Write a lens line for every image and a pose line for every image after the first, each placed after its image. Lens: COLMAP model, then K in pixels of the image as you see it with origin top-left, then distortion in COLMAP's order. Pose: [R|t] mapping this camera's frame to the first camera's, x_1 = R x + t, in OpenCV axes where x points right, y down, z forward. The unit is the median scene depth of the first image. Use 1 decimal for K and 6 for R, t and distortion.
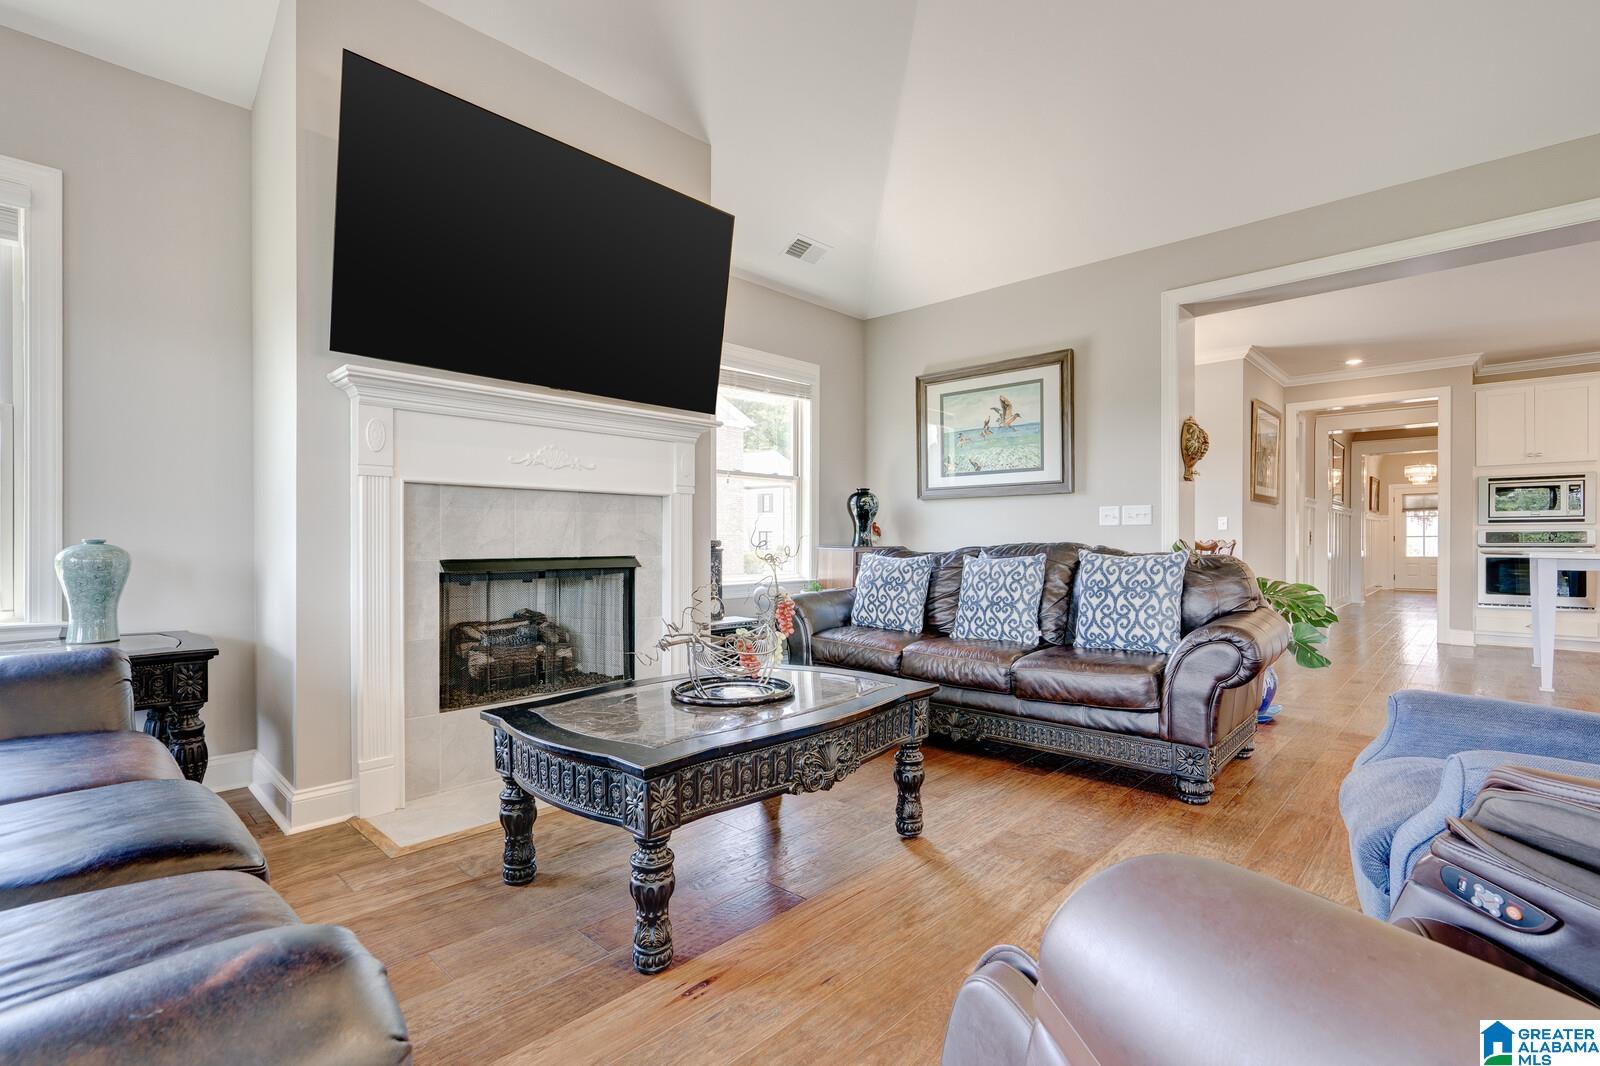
lens RADIAL K [[731.0, 0, 800.0], [0, 731.0, 533.0], [0, 0, 1]] dist [0.000877, 0.000395]
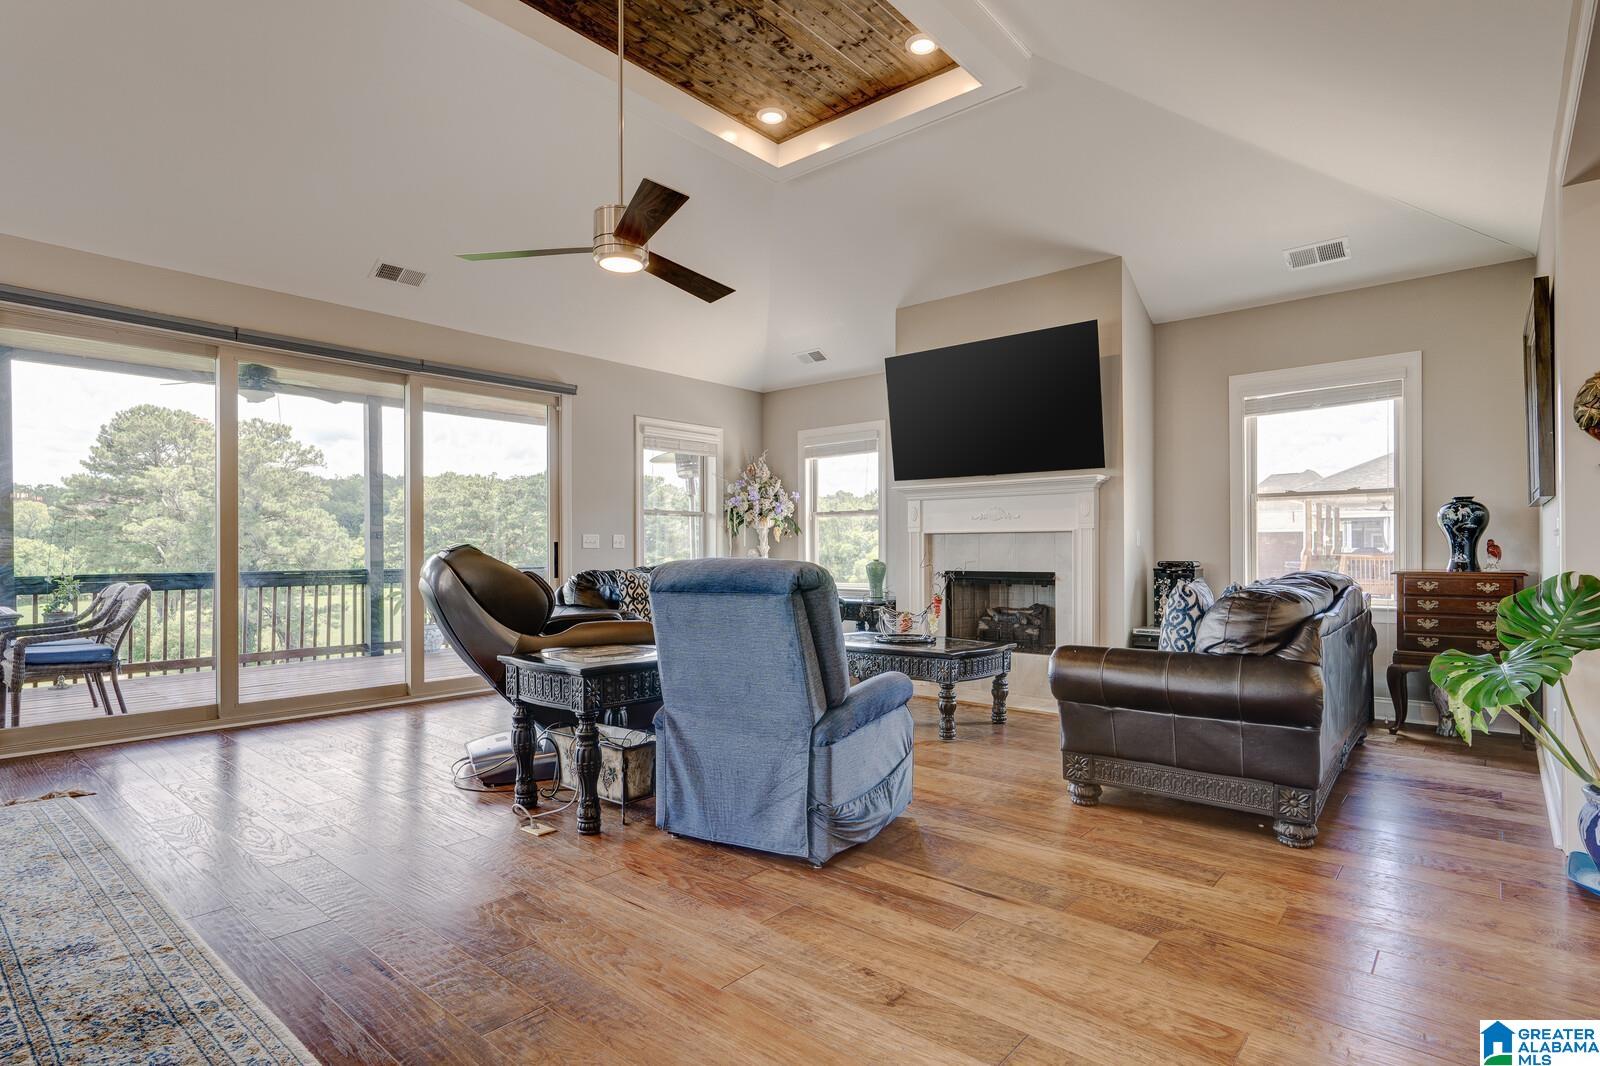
lens RADIAL K [[810.6, 0, 800.0], [0, 810.6, 533.0], [0, 0, 1]] dist [-0.039939, 0.029196]
pose [[0.048936, -0.021599, -0.998568, 1.448263], [-0.006600, 0.999737, -0.021948, 0.002308], [0.998780, 0.007664, 0.048781, 0.451115]]
